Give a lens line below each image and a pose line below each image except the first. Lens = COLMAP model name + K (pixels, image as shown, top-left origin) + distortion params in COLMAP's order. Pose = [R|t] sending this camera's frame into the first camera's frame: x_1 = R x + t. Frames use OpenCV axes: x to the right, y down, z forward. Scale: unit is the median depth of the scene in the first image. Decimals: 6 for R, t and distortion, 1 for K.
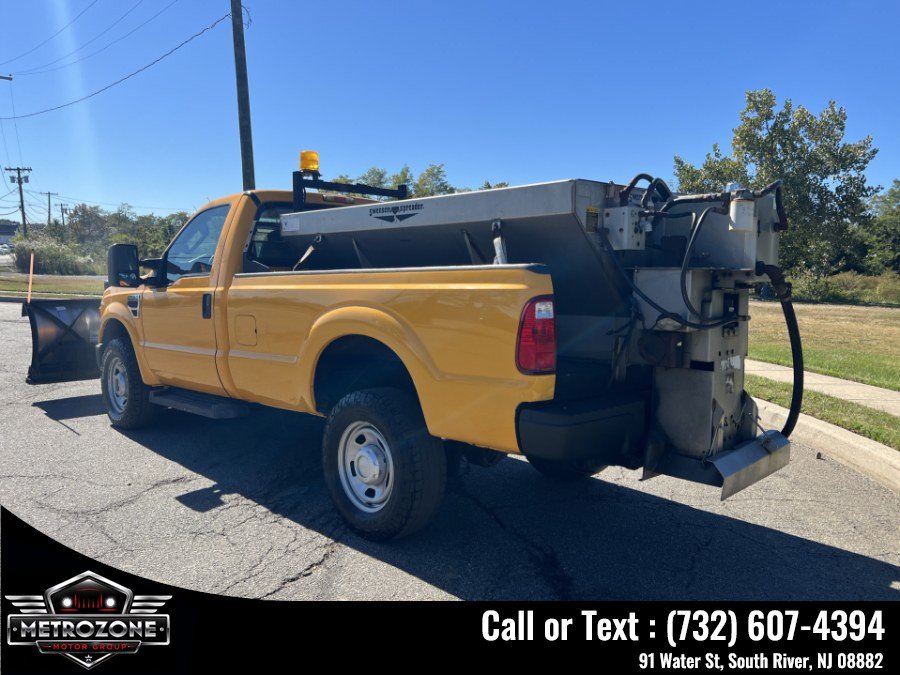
lens RADIAL K [[736.5, 0, 448.8], [0, 736.5, 368.8], [0, 0, 1]] dist [0.027870, -0.002330]
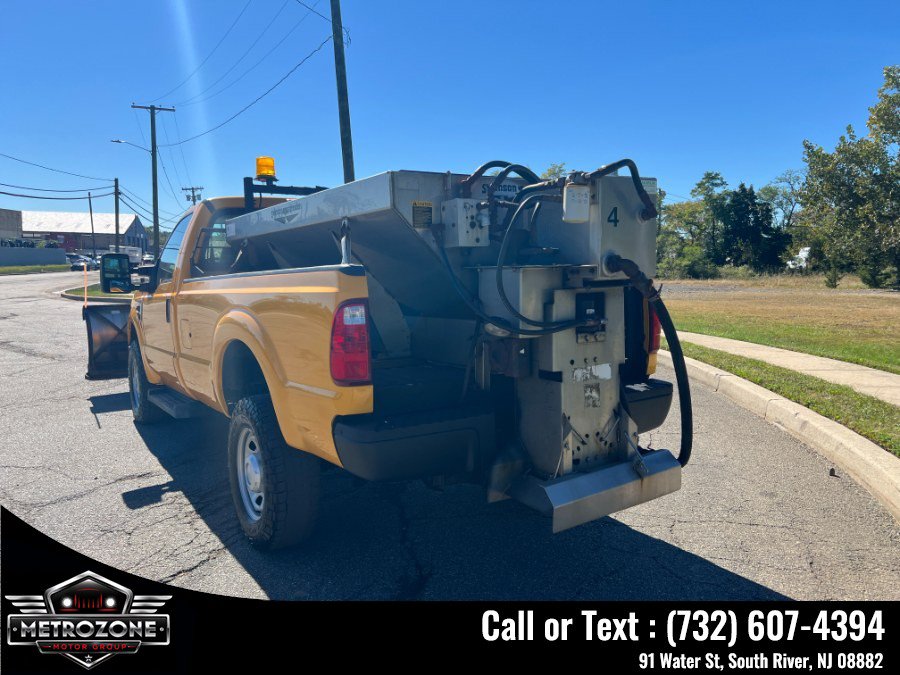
lens RADIAL K [[697.3, 0, 443.9], [0, 697.3, 361.7], [0, 0, 1]] dist [0.049579, -0.038231]
pose [[0.979166, 0.003494, -0.203031, 0.254484], [-0.003464, 0.999994, 0.000507, -0.013852], [0.203032, 0.000207, 0.979172, 0.104945]]
